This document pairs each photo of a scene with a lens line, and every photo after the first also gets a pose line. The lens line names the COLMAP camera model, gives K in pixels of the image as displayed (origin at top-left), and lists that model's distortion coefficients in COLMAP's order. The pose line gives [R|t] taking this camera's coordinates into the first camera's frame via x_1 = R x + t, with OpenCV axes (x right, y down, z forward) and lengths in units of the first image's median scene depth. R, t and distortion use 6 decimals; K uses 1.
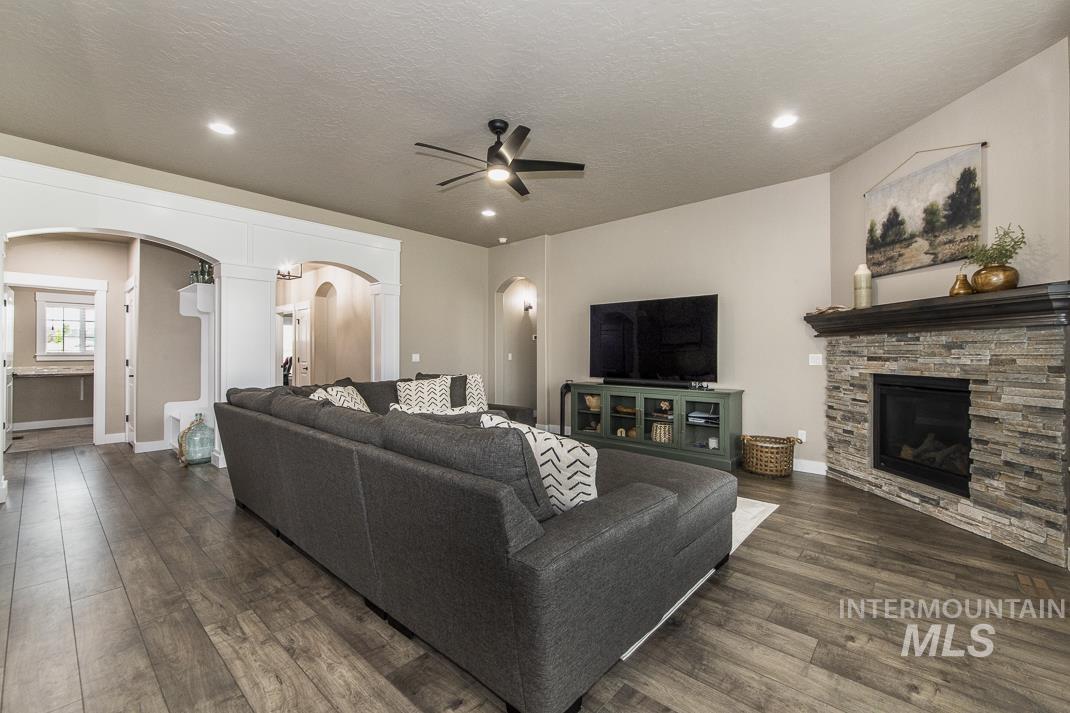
lens RADIAL K [[440.6, 0, 538.0], [0, 440.6, 349.2], [0, 0, 1]] dist [-0.001885, 0.000034]
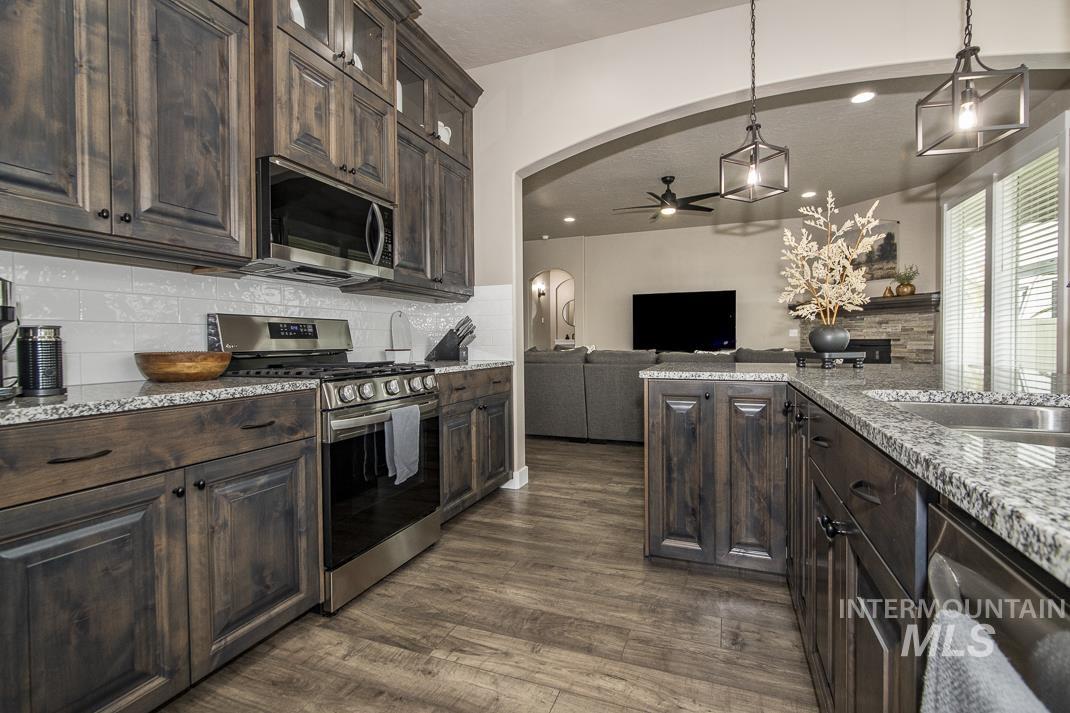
lens RADIAL K [[488.5, 0, 534.3], [0, 488.5, 351.1], [0, 0, 1]] dist [-0.009903, -0.000342]
pose [[0.940422, -0.017322, 0.339569, -1.130659], [0.008389, 0.999580, 0.027757, 0.041855], [-0.339907, -0.023254, 0.940172, -0.460460]]
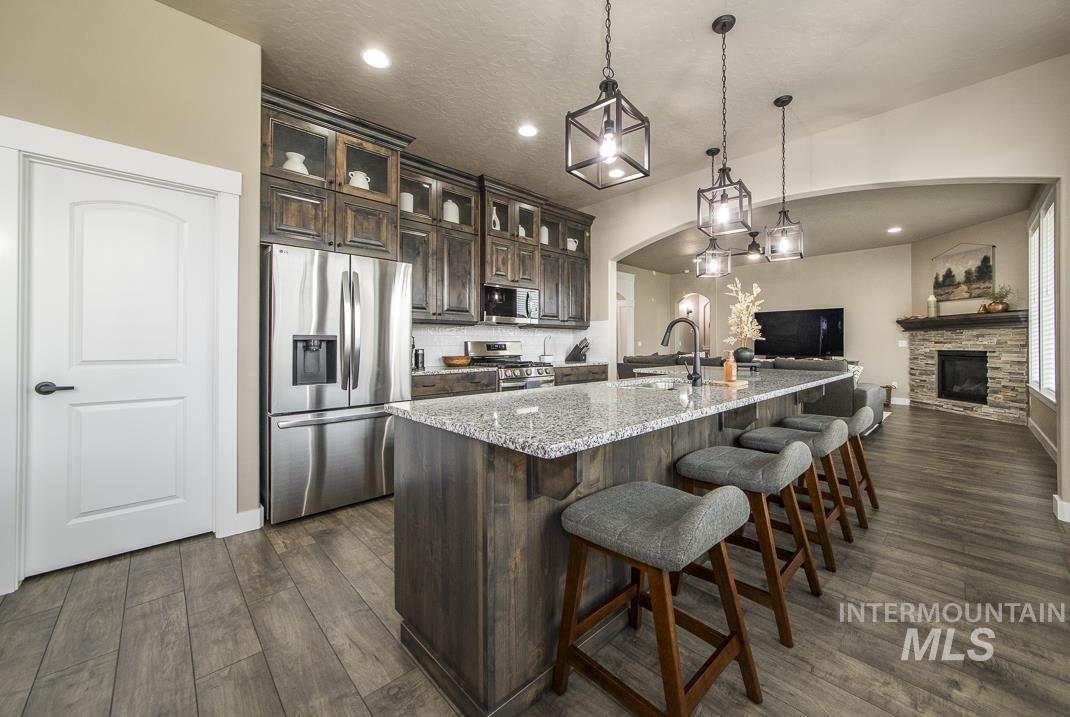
lens RADIAL K [[404.4, 0, 559.8], [0, 404.4, 340.4], [0, 0, 1]] dist [0.000784, 0.000215]
pose [[0.998093, -0.002649, -0.061664, -0.921776], [0.002657, 0.999996, 0.000050, 0.007592], [0.061664, -0.000213, 0.998097, -1.033733]]
